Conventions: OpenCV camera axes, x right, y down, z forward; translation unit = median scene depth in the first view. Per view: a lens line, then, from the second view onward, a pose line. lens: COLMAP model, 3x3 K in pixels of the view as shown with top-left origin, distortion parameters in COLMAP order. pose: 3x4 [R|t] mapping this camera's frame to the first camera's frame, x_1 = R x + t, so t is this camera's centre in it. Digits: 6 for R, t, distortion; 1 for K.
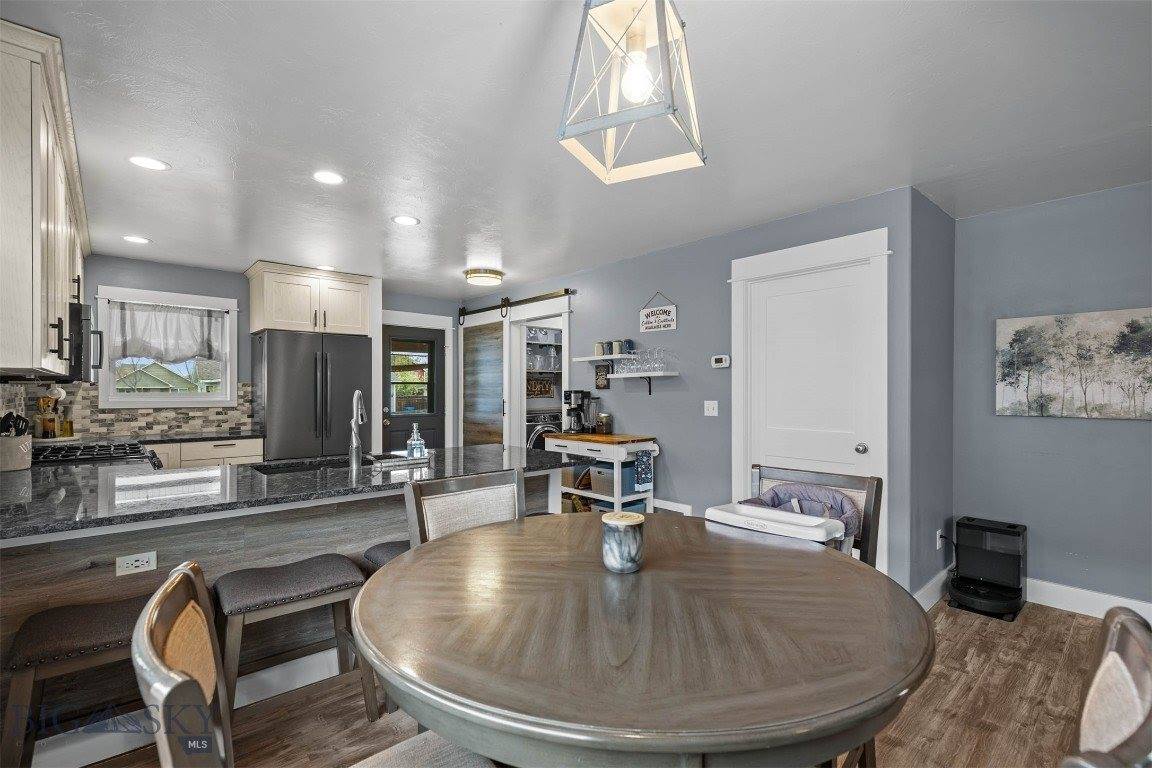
lens RADIAL K [[521.4, 0, 576.4], [0, 521.4, 387.0], [0, 0, 1]] dist [0.010149, -0.000646]
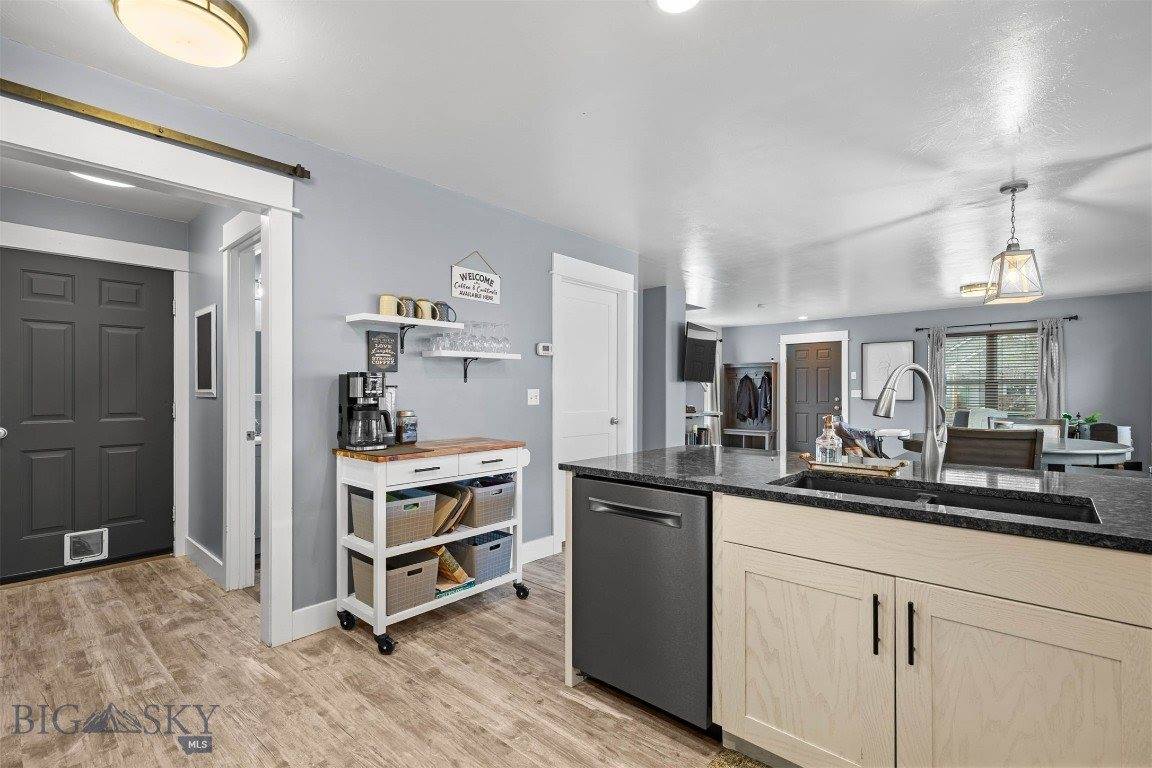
lens RADIAL K [[521.4, 0, 576.6], [0, 521.4, 386.8], [0, 0, 1]] dist [0.010149, -0.000646]
pose [[-0.114537, 0.008996, 0.993378, -0.629240], [-0.003716, 0.999948, -0.009484, 0.028191], [-0.993412, -0.004778, -0.114498, 0.926232]]
